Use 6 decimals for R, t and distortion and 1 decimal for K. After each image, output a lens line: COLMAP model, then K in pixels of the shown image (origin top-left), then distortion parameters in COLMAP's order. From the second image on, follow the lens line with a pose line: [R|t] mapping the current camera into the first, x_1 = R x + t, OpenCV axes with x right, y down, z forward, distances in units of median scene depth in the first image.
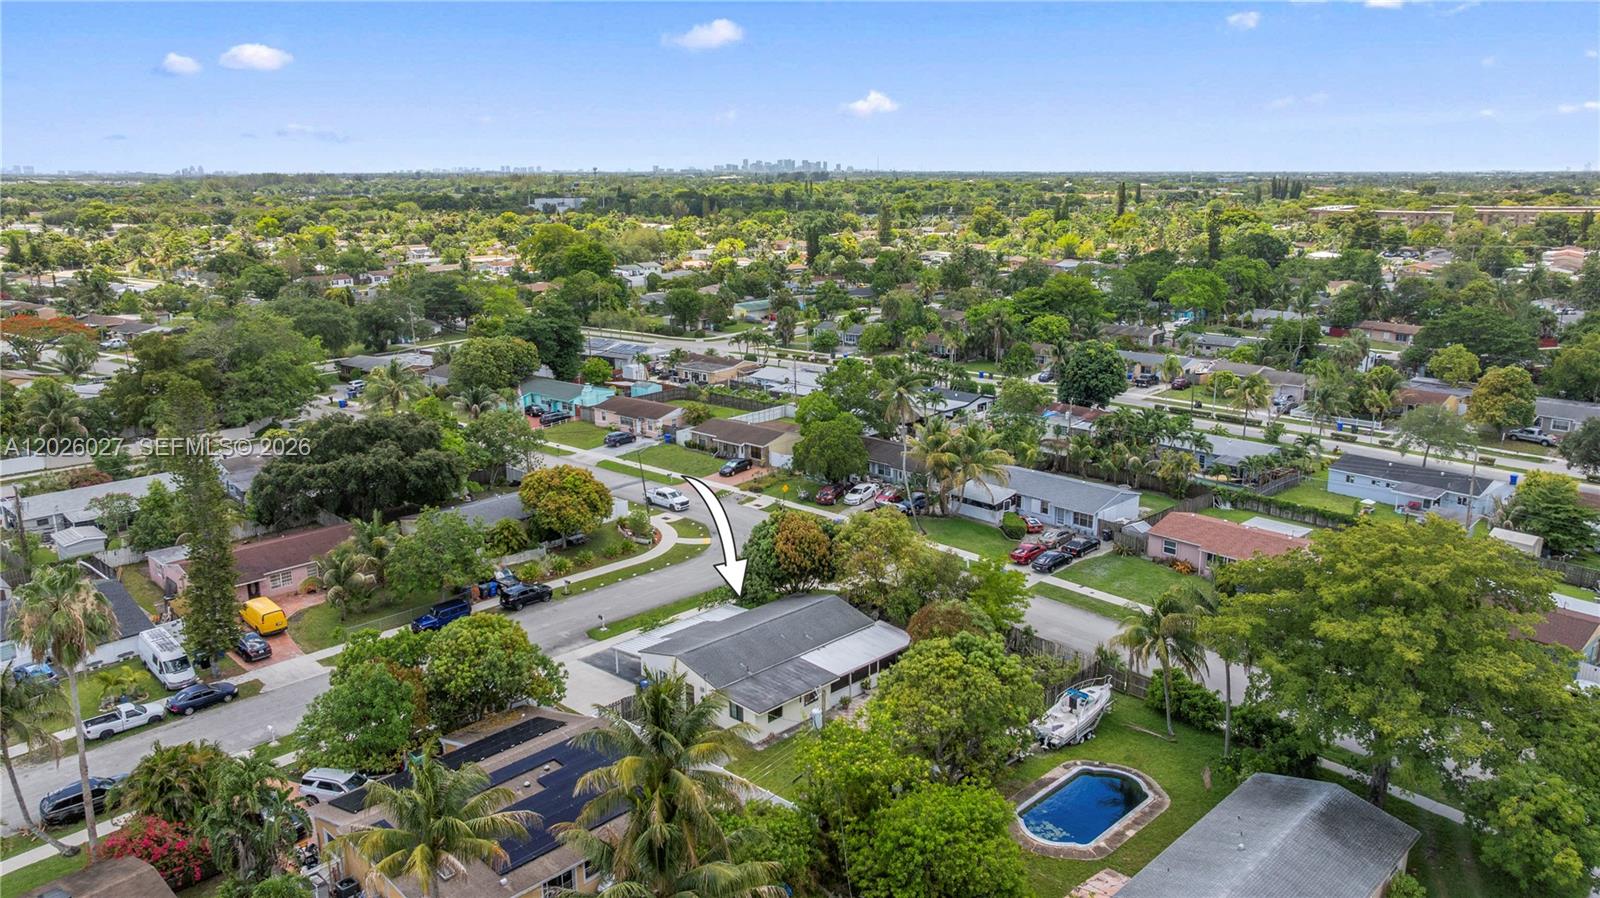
lens RADIAL K [[1120.3, 0, 801.0], [0, 1120.3, 411.7], [0, 0, 1]] dist [0.000257, 0.001091]
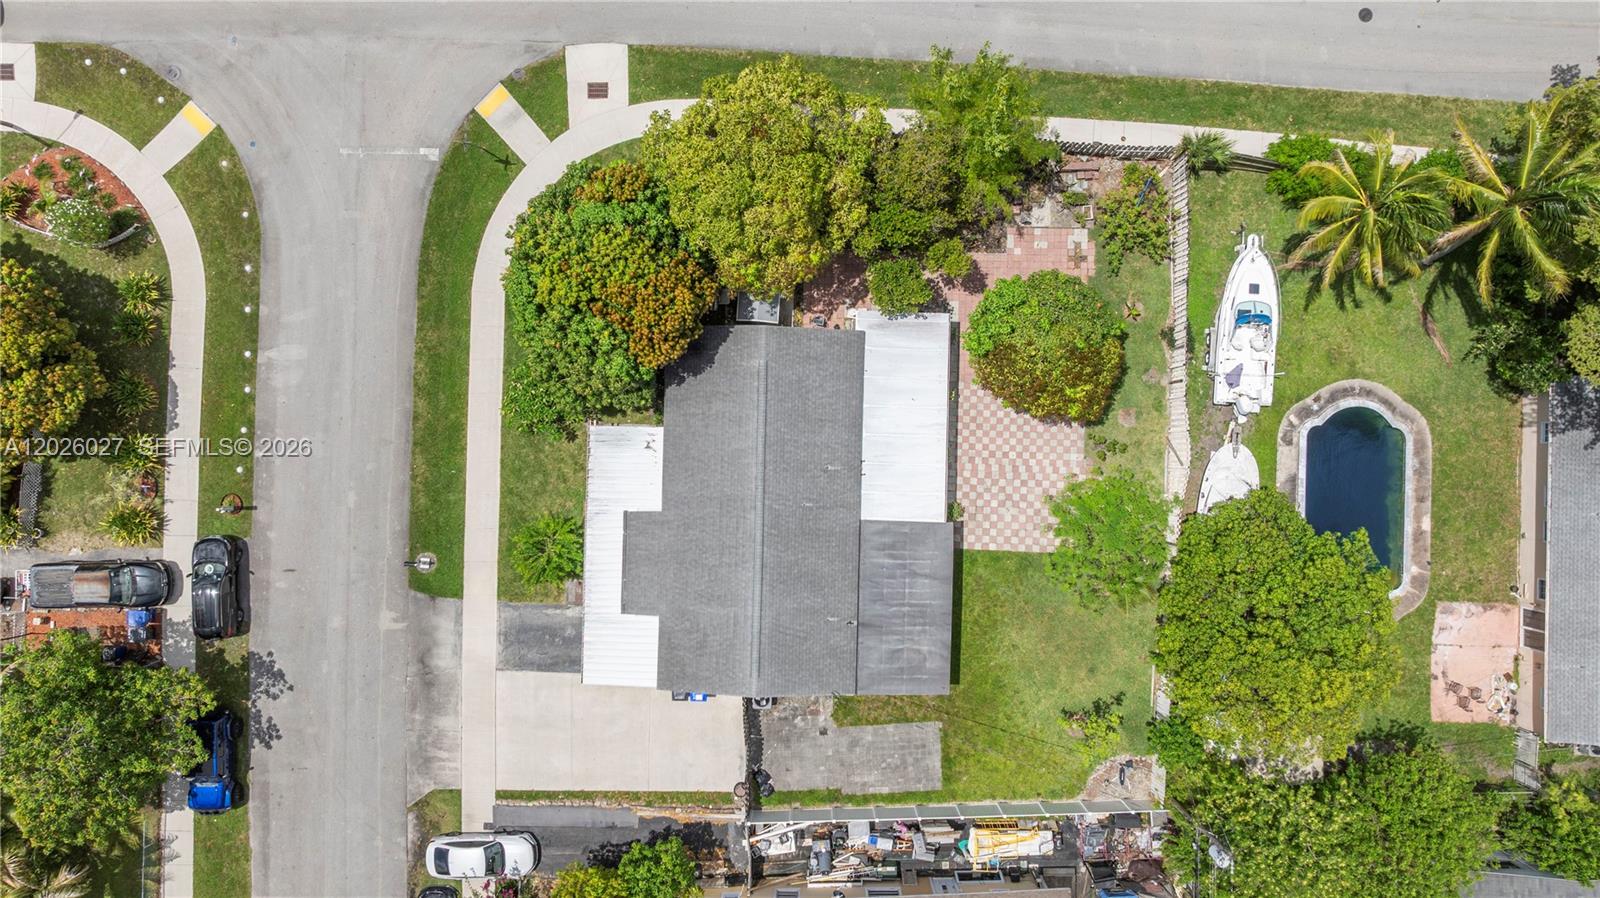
lens RADIAL K [[1122.3, 0, 806.1], [0, 1122.3, 446.1], [0, 0, 1]] dist [-0.044938, 0.048352]
pose [[0.719481, -0.694510, 0.001753, 0.002678], [0.155342, 0.163386, 0.974256, -0.288419], [-0.676916, -0.700687, 0.225439, 0.668062]]
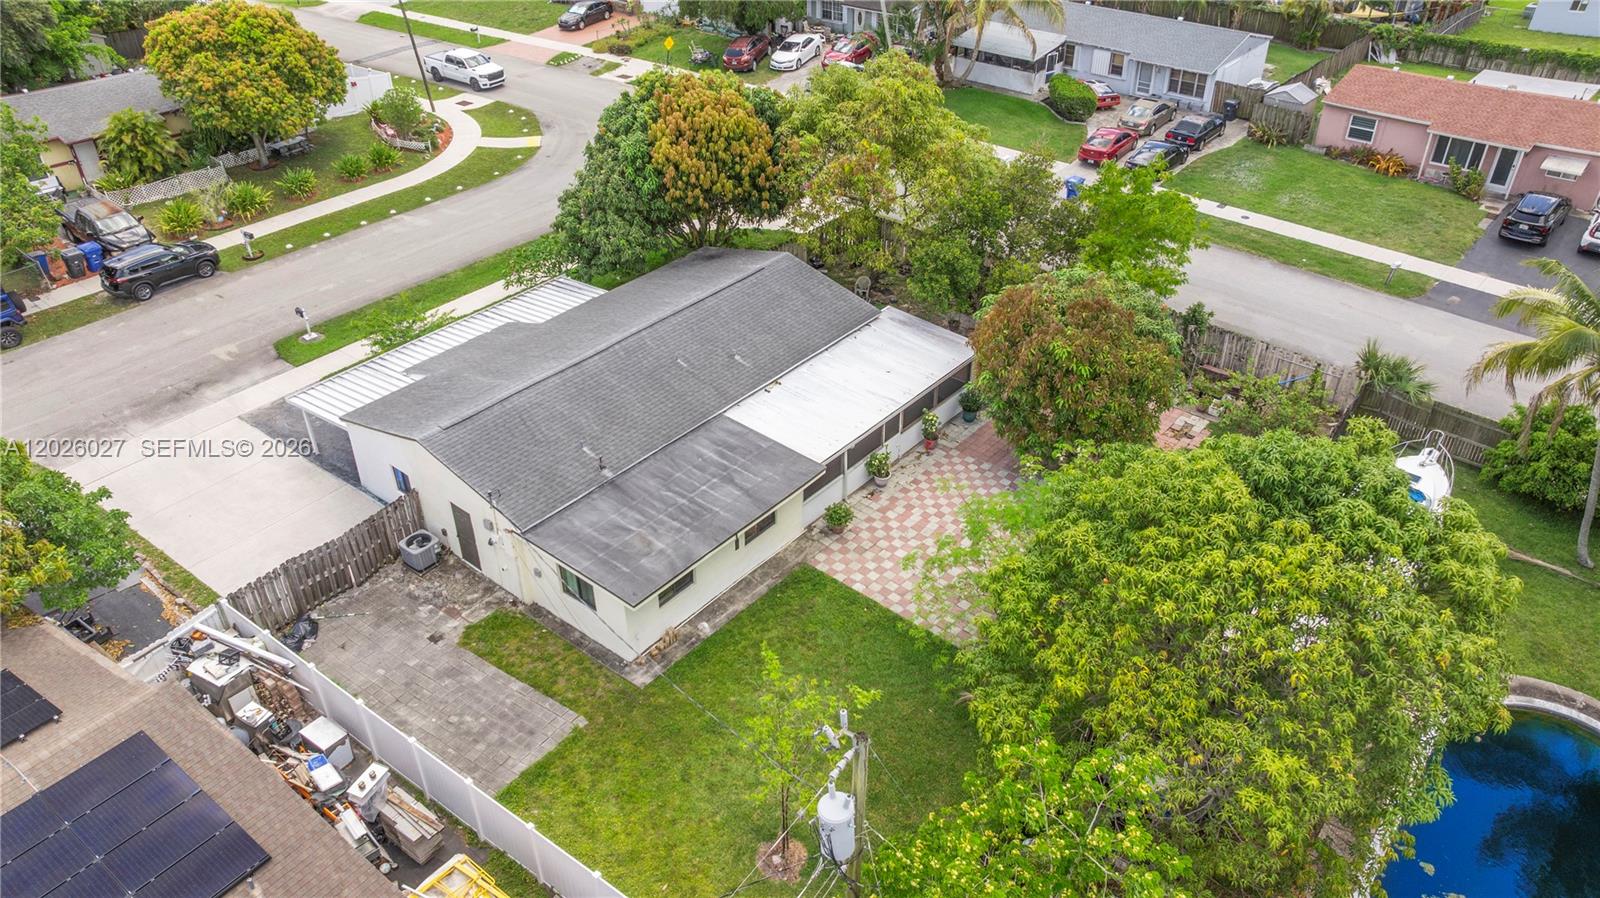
lens RADIAL K [[1122.3, 0, 806.1], [0, 1122.3, 446.1], [0, 0, 1]] dist [-0.044938, 0.048352]
pose [[0.994691, -0.055668, 0.086550, -0.005837], [0.018817, 0.925261, 0.378865, 0.050284], [-0.101172, -0.375225, 0.921396, 0.439365]]
